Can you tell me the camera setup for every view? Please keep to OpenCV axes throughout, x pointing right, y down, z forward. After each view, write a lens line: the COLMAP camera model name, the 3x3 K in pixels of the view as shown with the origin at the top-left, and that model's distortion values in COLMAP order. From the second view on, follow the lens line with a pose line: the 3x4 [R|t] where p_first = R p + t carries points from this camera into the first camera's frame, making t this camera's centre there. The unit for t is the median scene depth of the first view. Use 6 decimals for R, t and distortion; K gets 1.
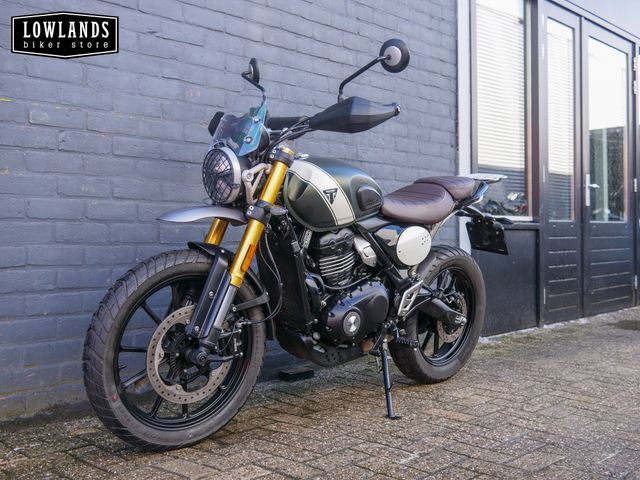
lens RADIAL K [[736.0, 0, 323.1], [0, 736.0, 239.2], [0, 0, 1]] dist [-0.003017, 0.000000]
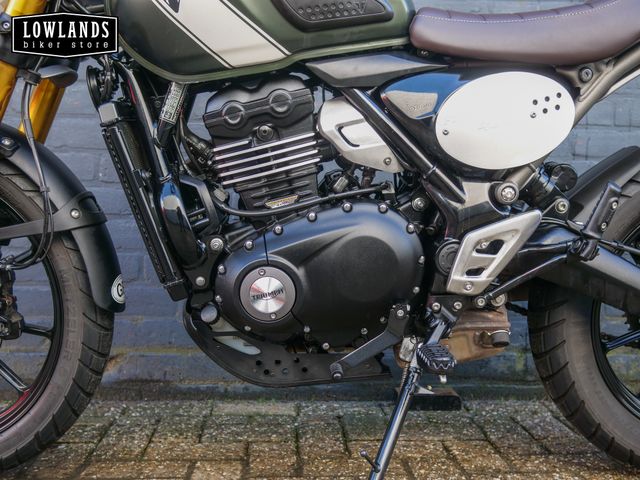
lens RADIAL K [[736.0, 0, 324.1], [0, 736.0, 241.6], [0, 0, 1]] dist [-0.003017, 0.000000]
pose [[0.722590, 0.025577, -0.690804, 0.333743], [-0.017046, 0.999671, 0.019183, 0.069208], [0.691067, -0.002086, 0.722788, 0.656802]]
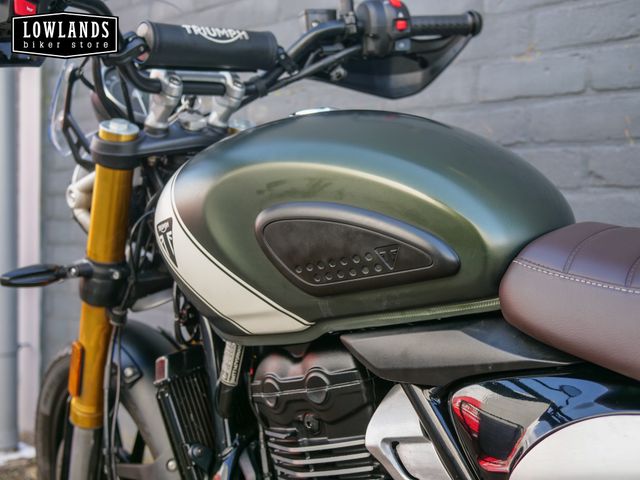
lens RADIAL K [[736.0, 0, 319.7], [0, 736.0, 238.6], [0, 0, 1]] dist [-0.003017, 0.000000]
pose [[0.003961, 0.039646, -0.999206, 0.297391], [-0.020565, 0.999006, 0.039557, -0.065183], [0.999781, 0.020392, 0.004772, 0.935208]]
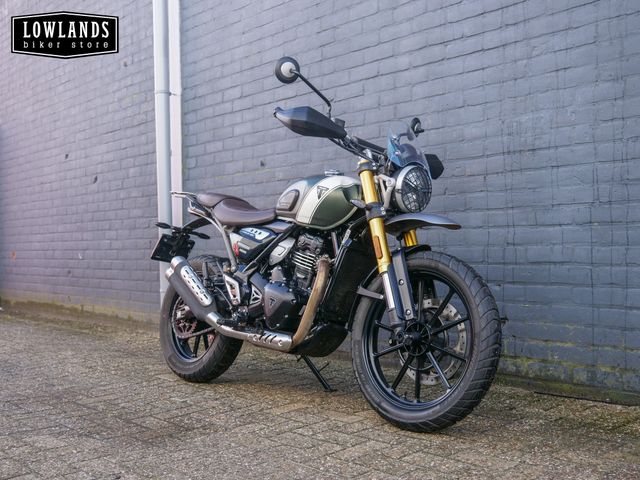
lens RADIAL K [[736.0, 0, 320.3], [0, 736.0, 240.2], [0, 0, 1]] dist [-0.003017, 0.000000]
pose [[-0.087892, 0.002374, -0.996127, 1.201048], [0.017036, 0.999854, 0.000880, -0.010667], [0.995984, -0.016893, -0.087920, 1.102634]]
